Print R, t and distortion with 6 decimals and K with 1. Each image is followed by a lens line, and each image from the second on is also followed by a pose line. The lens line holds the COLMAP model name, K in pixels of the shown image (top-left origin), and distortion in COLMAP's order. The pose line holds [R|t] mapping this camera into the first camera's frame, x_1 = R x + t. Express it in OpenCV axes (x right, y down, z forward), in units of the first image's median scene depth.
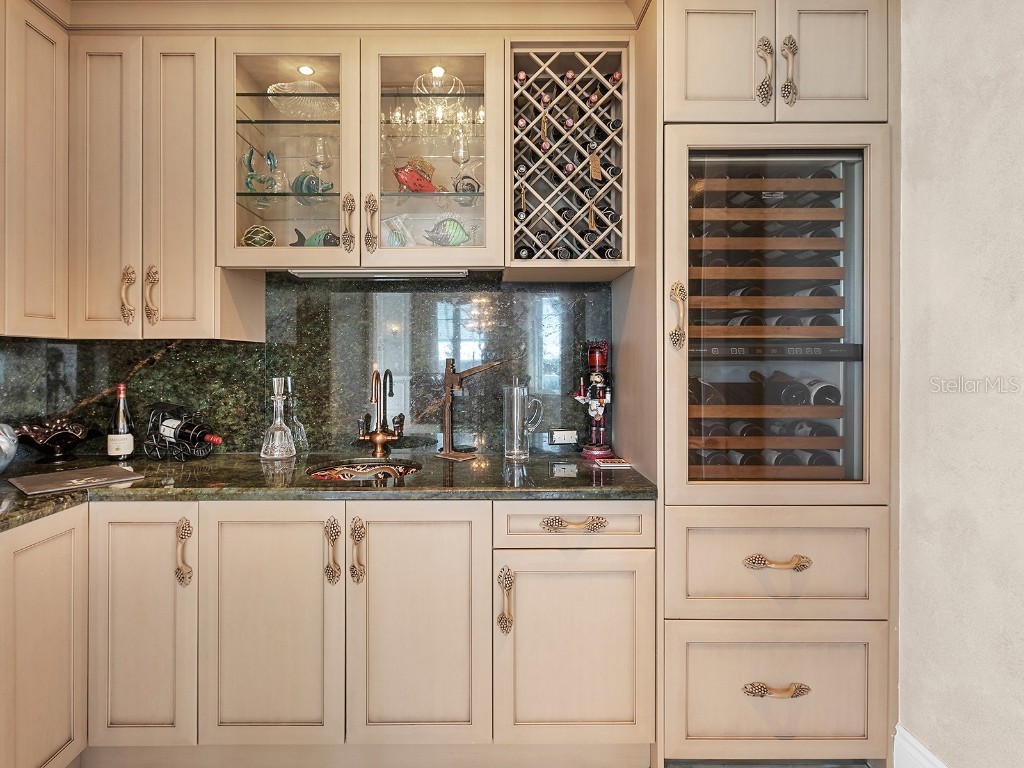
lens RADIAL K [[506.7, 0, 498.0], [0, 506.7, 383.1], [0, 0, 1]] dist [-0.000505, -0.000362]
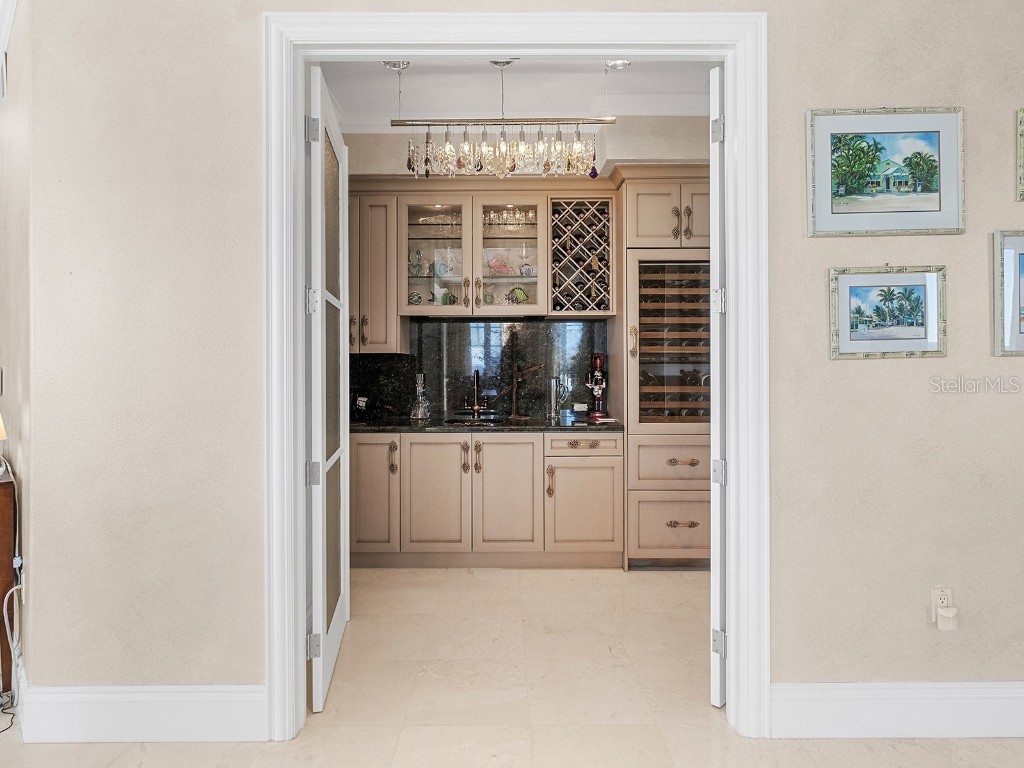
lens RADIAL K [[509.9, 0, 520.7], [0, 509.9, 382.3], [0, 0, 1]] dist [-0.001440, -0.001472]
pose [[0.999995, -0.002174, -0.002309, -0.086584], [0.002152, 0.999952, -0.009590, 0.042864], [0.002330, 0.009585, 0.999951, -0.933096]]
